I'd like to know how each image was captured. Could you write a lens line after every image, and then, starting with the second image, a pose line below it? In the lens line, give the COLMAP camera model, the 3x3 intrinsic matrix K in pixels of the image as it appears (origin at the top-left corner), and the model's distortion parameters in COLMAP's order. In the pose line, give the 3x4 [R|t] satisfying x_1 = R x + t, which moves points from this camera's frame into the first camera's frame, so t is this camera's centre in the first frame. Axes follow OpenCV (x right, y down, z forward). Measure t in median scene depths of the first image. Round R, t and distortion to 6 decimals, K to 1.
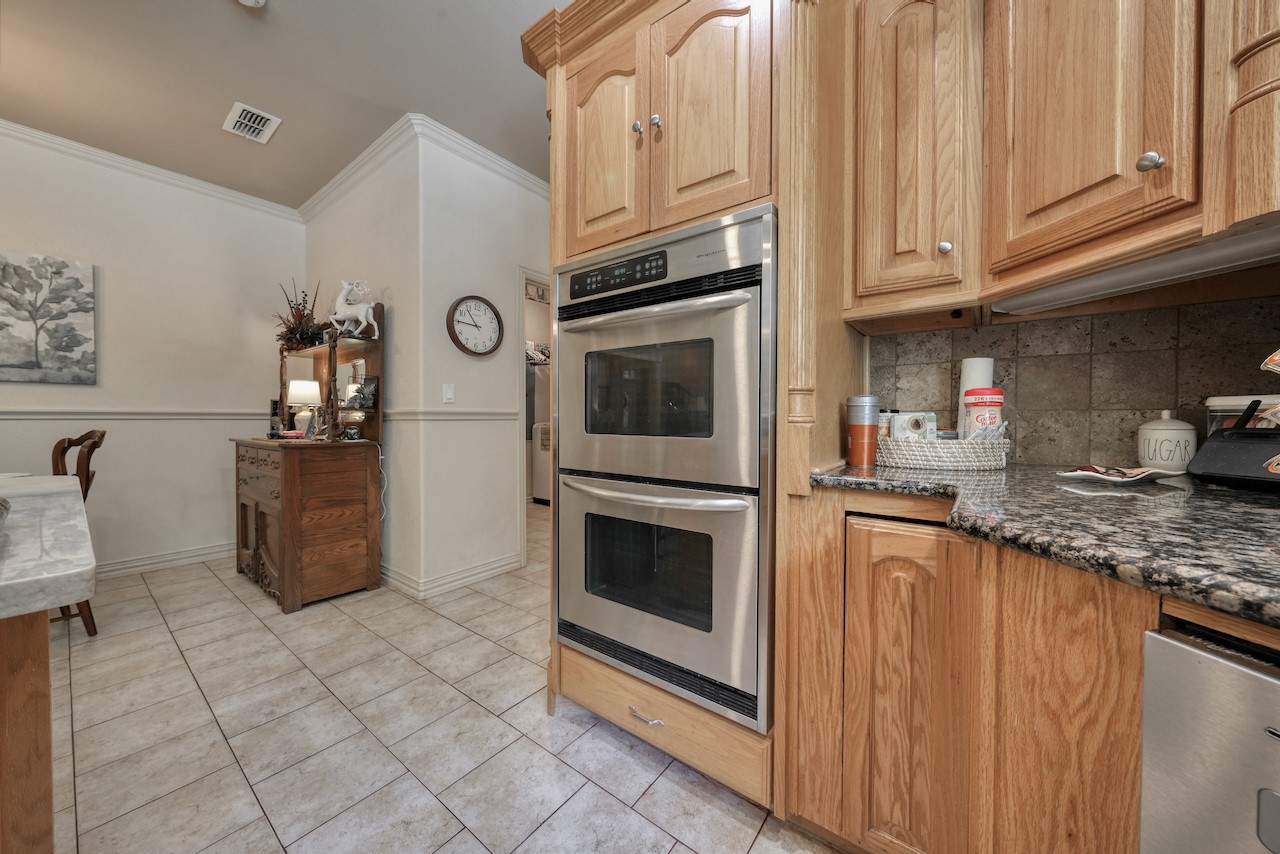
lens RADIAL K [[442.5, 0, 639.0], [0, 442.5, 422.1], [0, 0, 1]] dist [-0.000471, 0.000056]
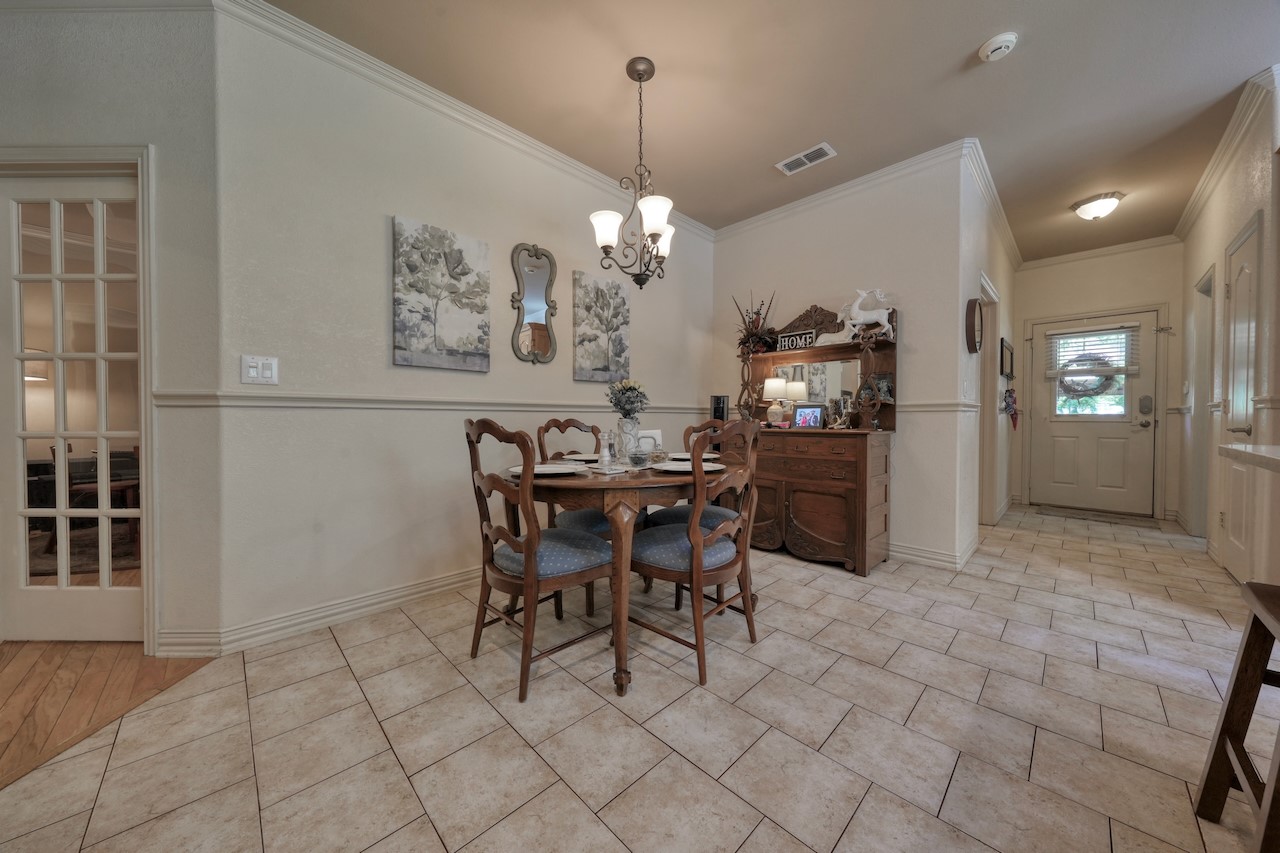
lens RADIAL K [[432.2, 0, 642.2], [0, 432.2, 422.9], [0, 0, 1]] dist [-0.003771, 0.000465]
pose [[0.989434, -0.000446, -0.144984, -1.073241], [0.000715, 0.999998, 0.001805, 0.021777], [0.144983, -0.001889, 0.989432, -0.186944]]
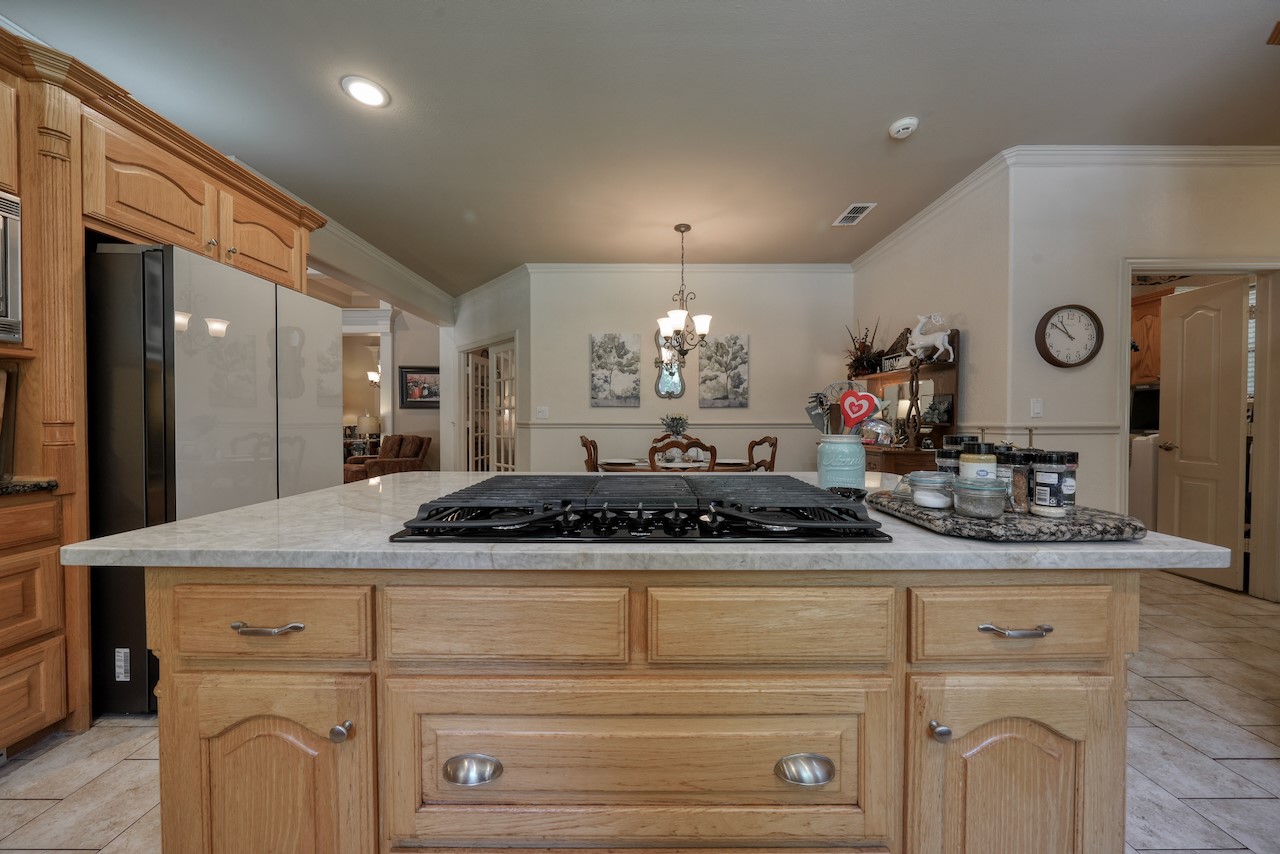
lens RADIAL K [[432.2, 0, 642.2], [0, 432.2, 423.4], [0, 0, 1]] dist [-0.003771, 0.000465]
pose [[0.606102, 0.005258, -0.795369, -0.194615], [-0.006349, 0.999978, 0.001773, -0.025685], [0.795361, 0.003975, 0.606123, -0.306591]]
